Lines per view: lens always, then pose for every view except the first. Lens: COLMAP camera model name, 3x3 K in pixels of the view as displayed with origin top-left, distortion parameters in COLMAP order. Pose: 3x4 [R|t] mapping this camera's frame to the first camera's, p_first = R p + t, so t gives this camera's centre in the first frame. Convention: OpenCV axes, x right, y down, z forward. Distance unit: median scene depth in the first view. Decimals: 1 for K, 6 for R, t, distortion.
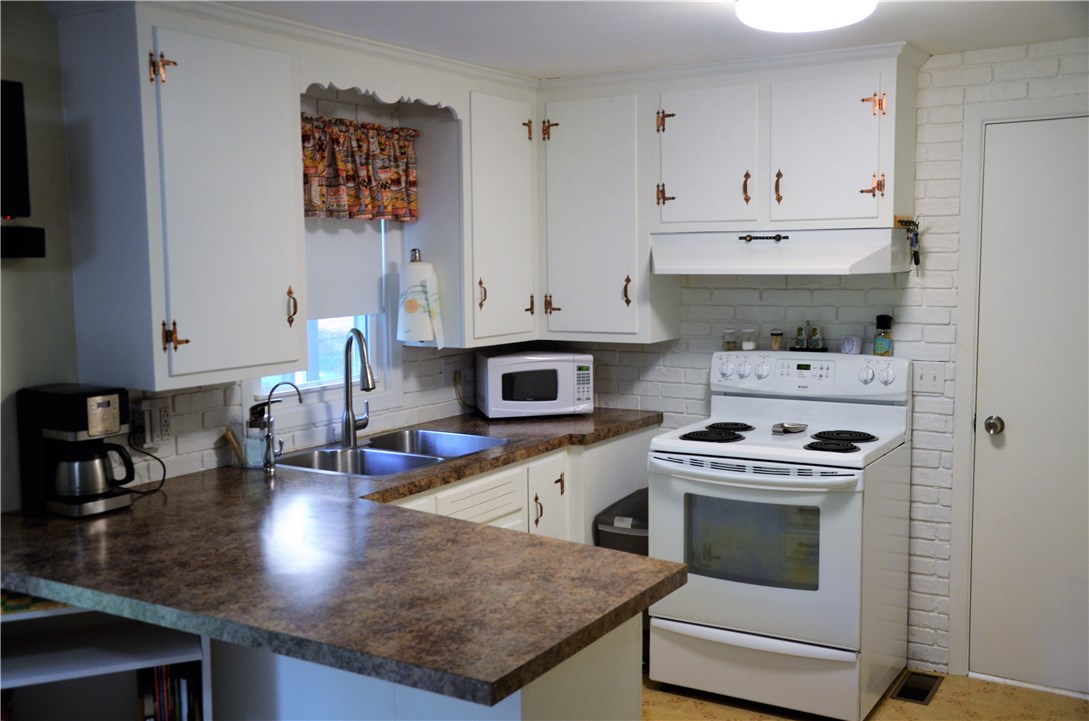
lens RADIAL K [[1116.7, 0, 539.0], [0, 1116.7, 366.8], [0, 0, 1]] dist [-0.052784, 0.262966]
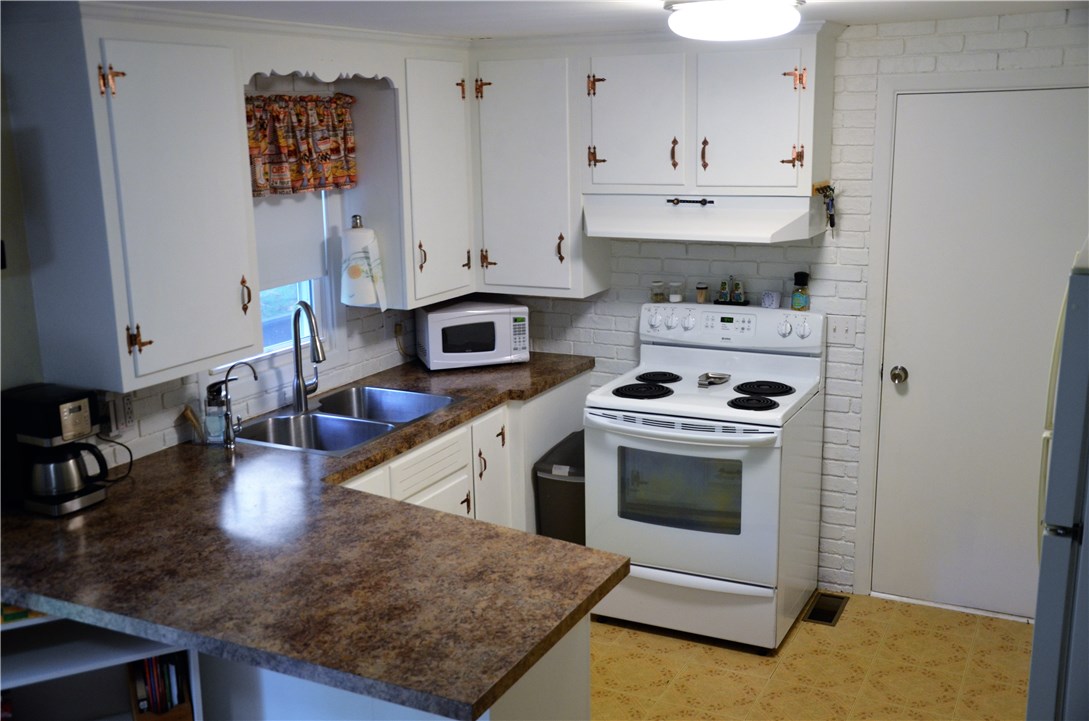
lens RADIAL K [[1116.7, 0, 539.0], [0, 1116.7, 366.8], [0, 0, 1]] dist [-0.052784, 0.262966]
pose [[0.997054, -0.024486, 0.072685, -0.022110], [0.015711, 0.992778, 0.118933, -0.092193], [-0.075072, -0.117440, 0.990238, -0.051972]]
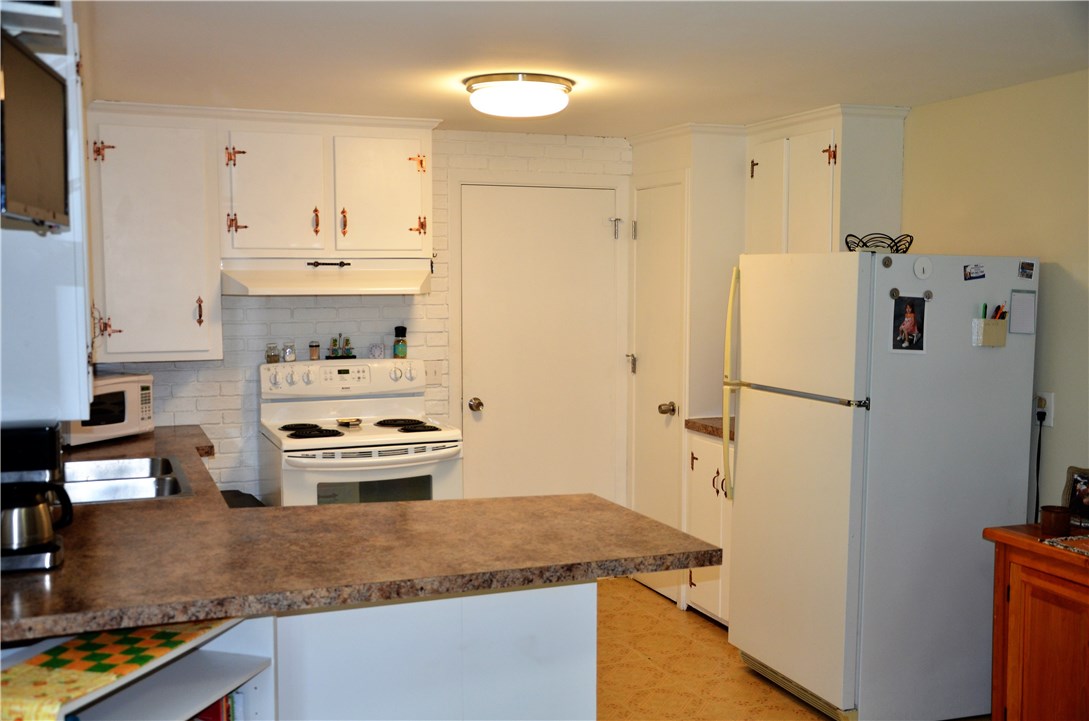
lens RADIAL K [[1116.7, 0, 539.0], [0, 1116.7, 366.8], [0, 0, 1]] dist [-0.052784, 0.262966]
pose [[0.603305, -0.053963, 0.795683, -0.643842], [0.074654, 0.997149, 0.011022, -0.002849], [-0.794008, 0.052751, 0.605614, 0.111970]]
